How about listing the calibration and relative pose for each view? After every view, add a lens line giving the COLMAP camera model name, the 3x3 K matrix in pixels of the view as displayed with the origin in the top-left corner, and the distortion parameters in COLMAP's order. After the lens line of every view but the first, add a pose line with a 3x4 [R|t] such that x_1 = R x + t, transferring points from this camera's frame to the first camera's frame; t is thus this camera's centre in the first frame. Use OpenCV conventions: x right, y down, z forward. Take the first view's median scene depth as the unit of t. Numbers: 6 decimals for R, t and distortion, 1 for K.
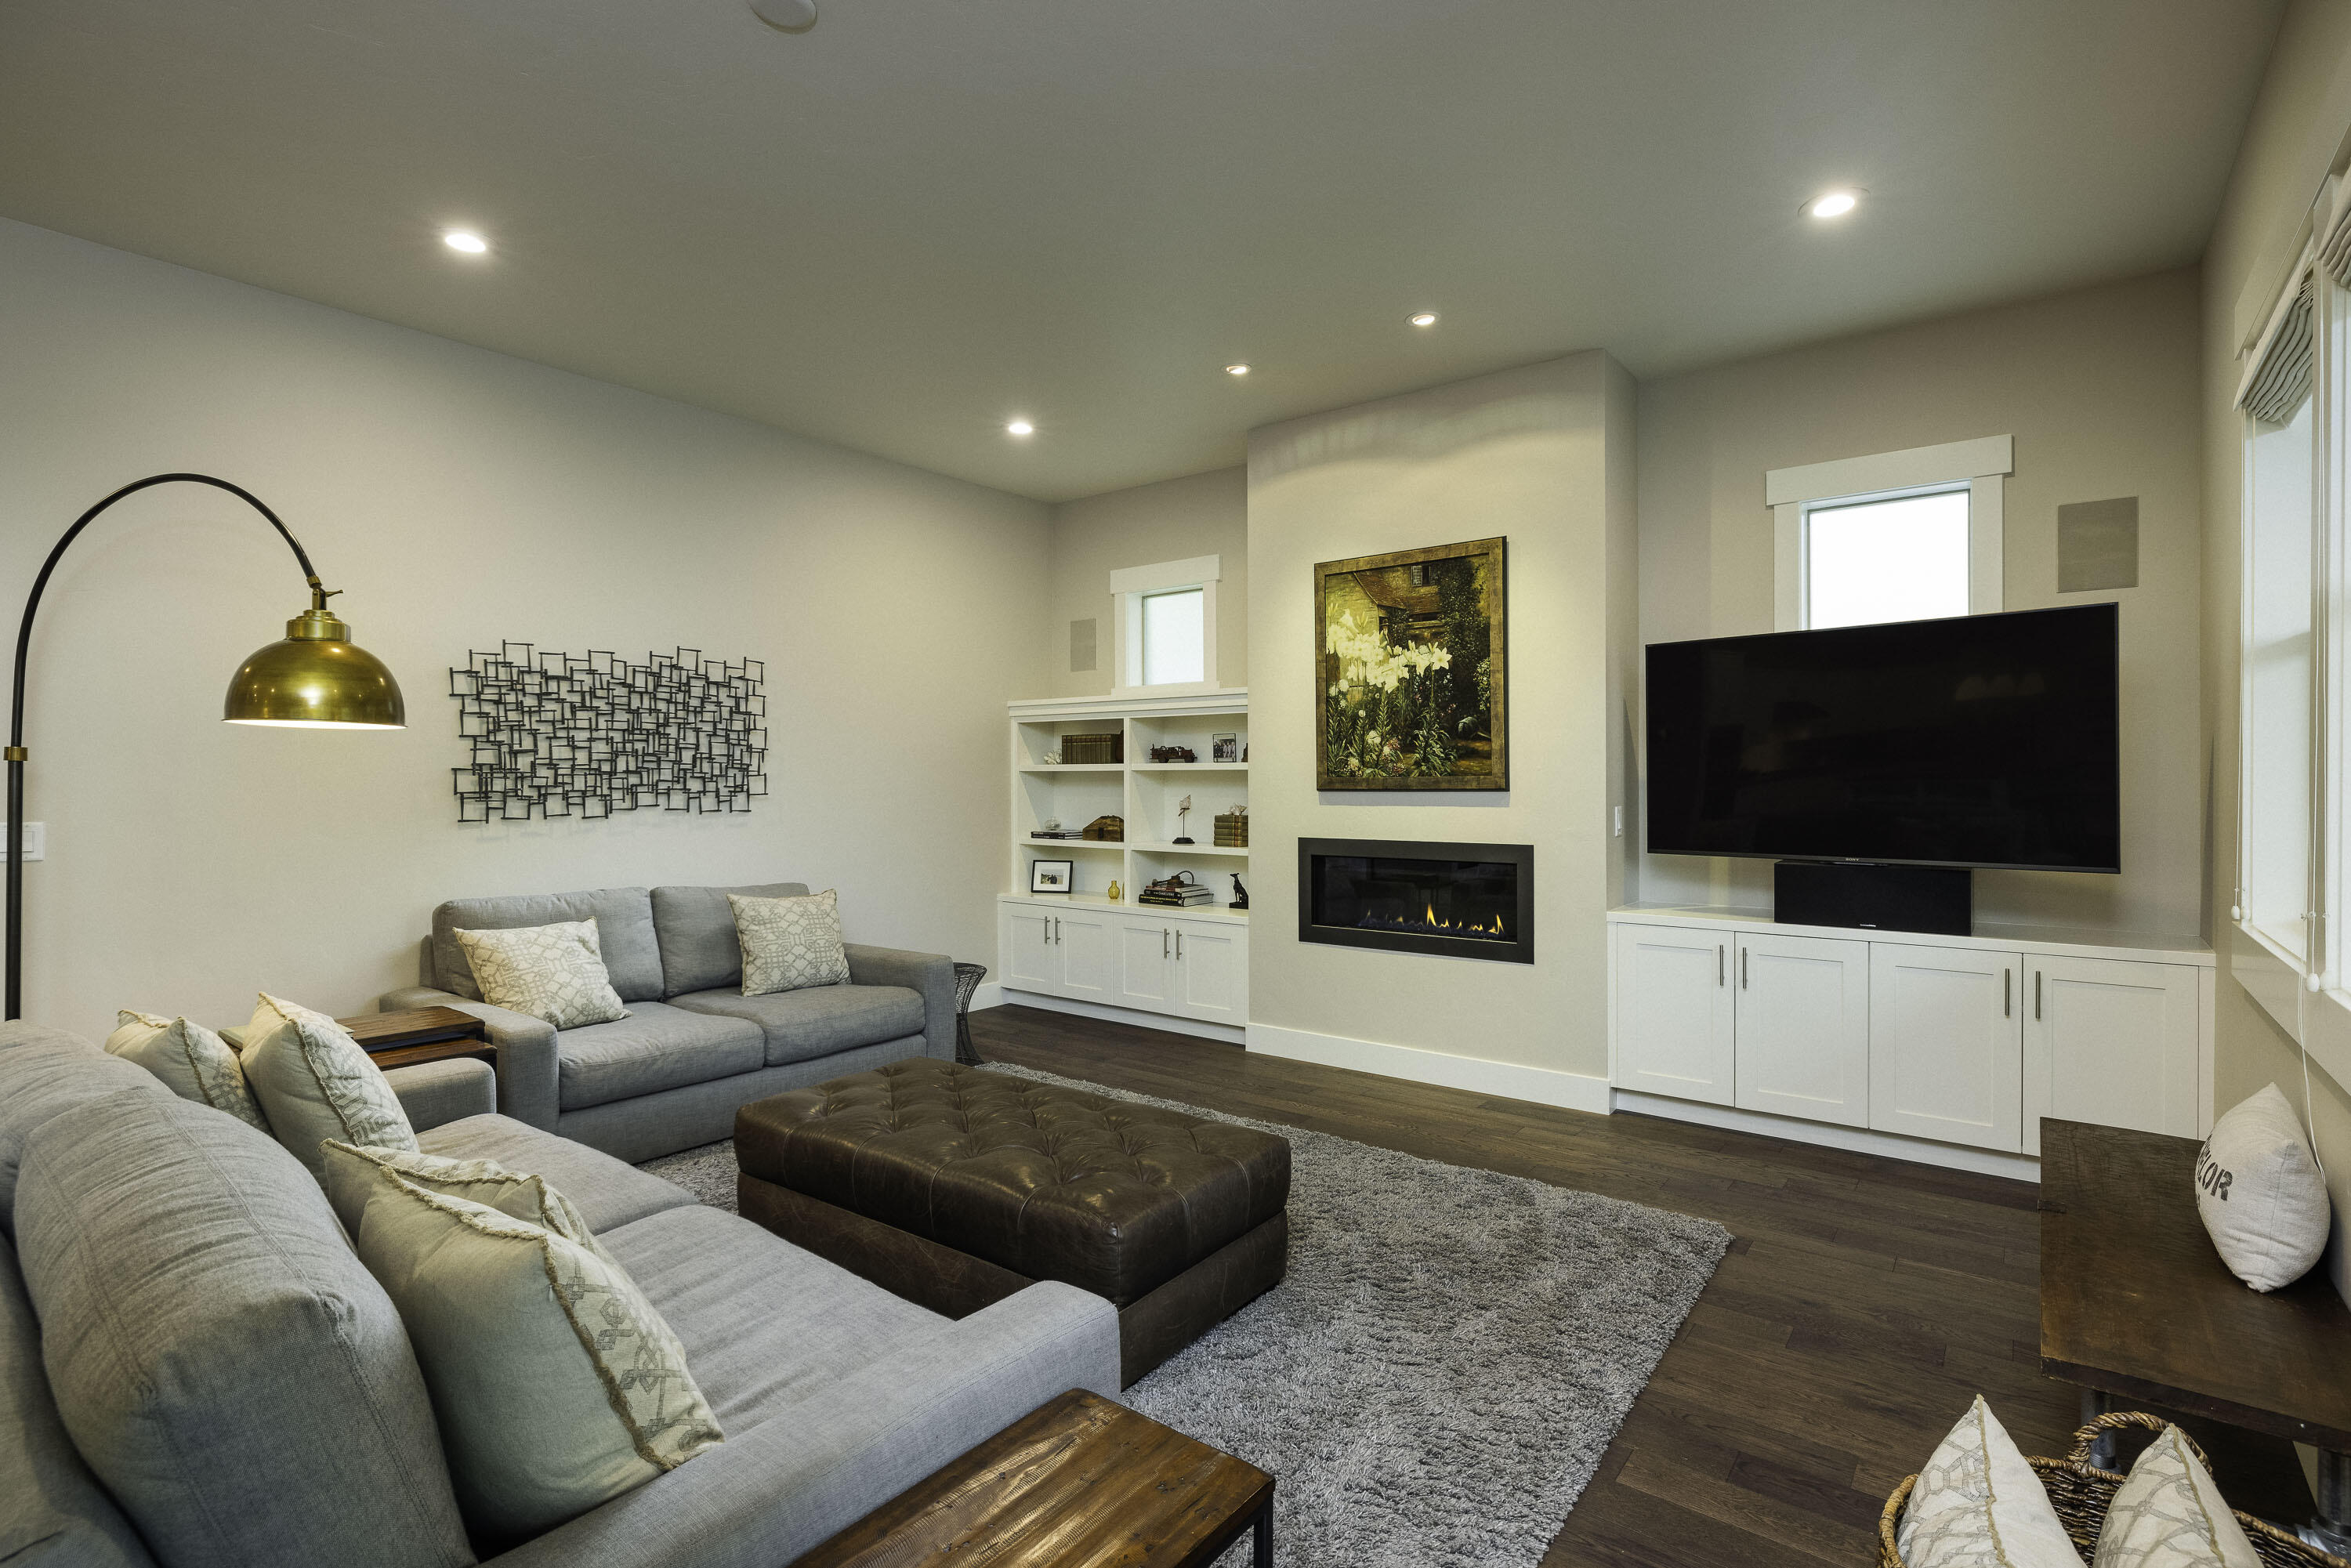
lens RADIAL K [[1118.6, 0, 1172.2], [0, 1118.6, 779.6], [0, 0, 1]] dist [0.003938, -0.000005]
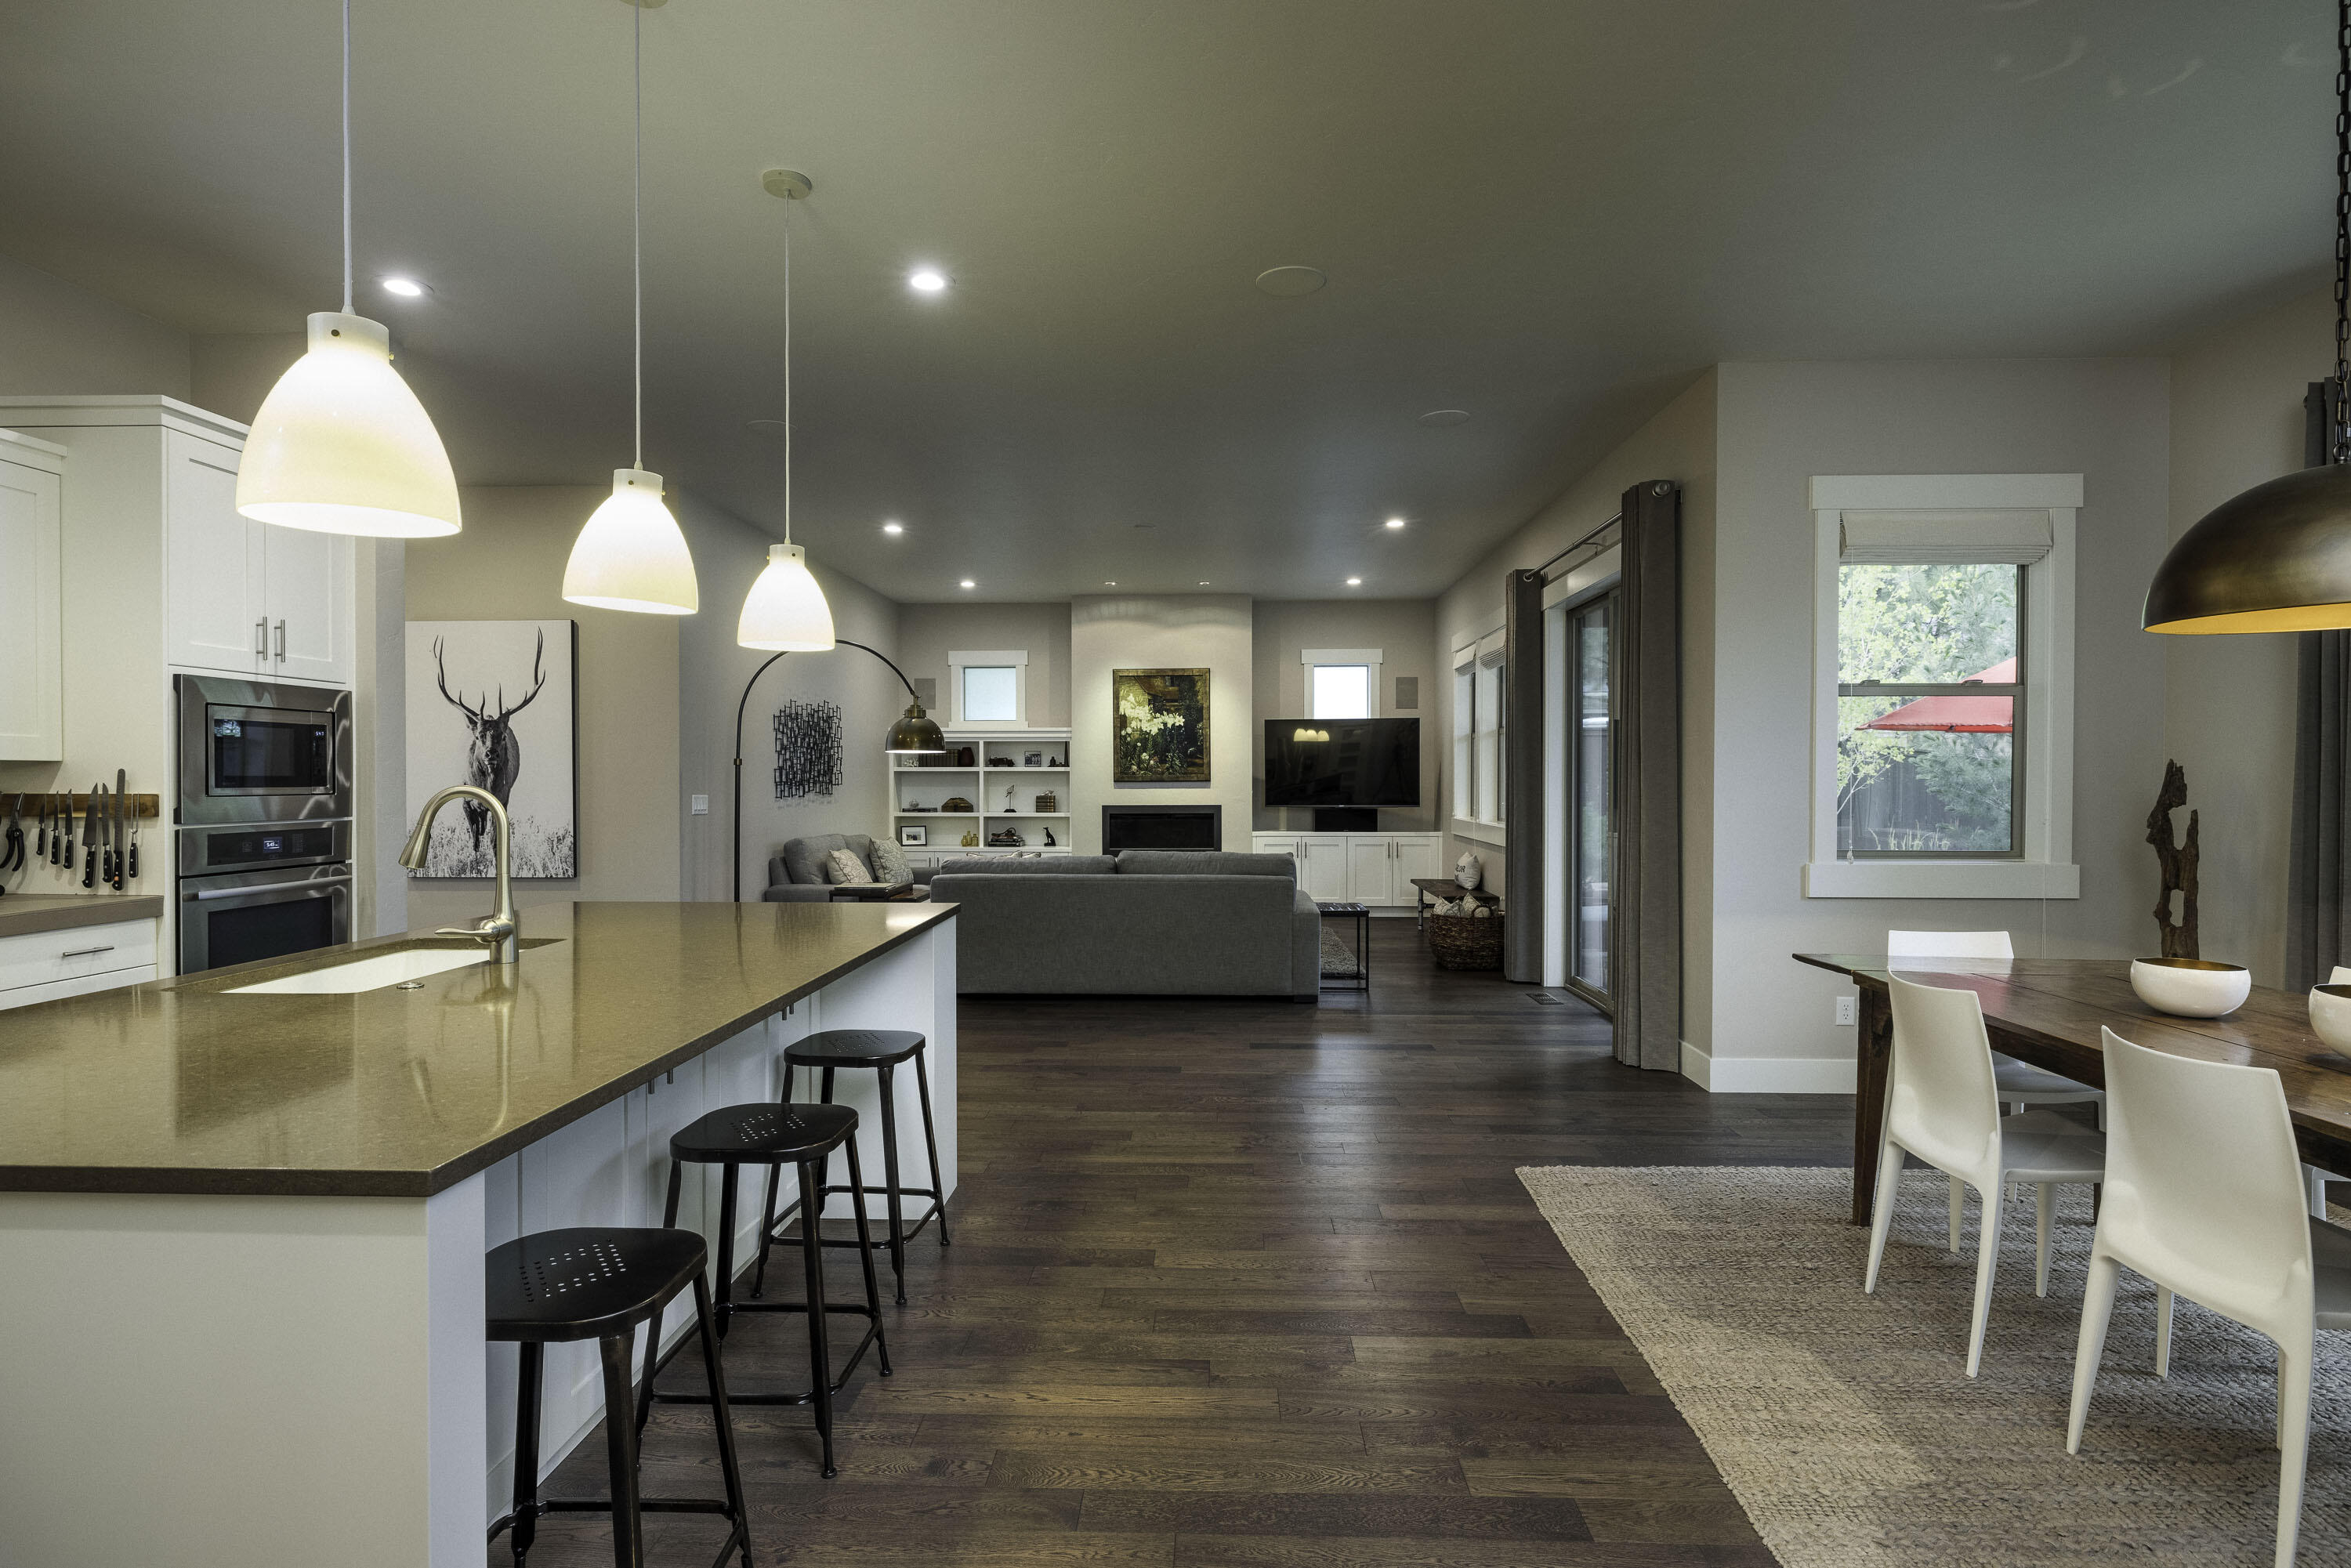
lens RADIAL K [[1209.6, 0, 1161.2], [0, 1209.6, 786.7], [0, 0, 1]] dist [0.001511, 0.000699]
pose [[0.817591, -0.000326, 0.575799, -1.089887], [-0.000887, 0.999998, 0.001826, 0.015125], [-0.575799, -0.002004, 0.817589, -0.861680]]
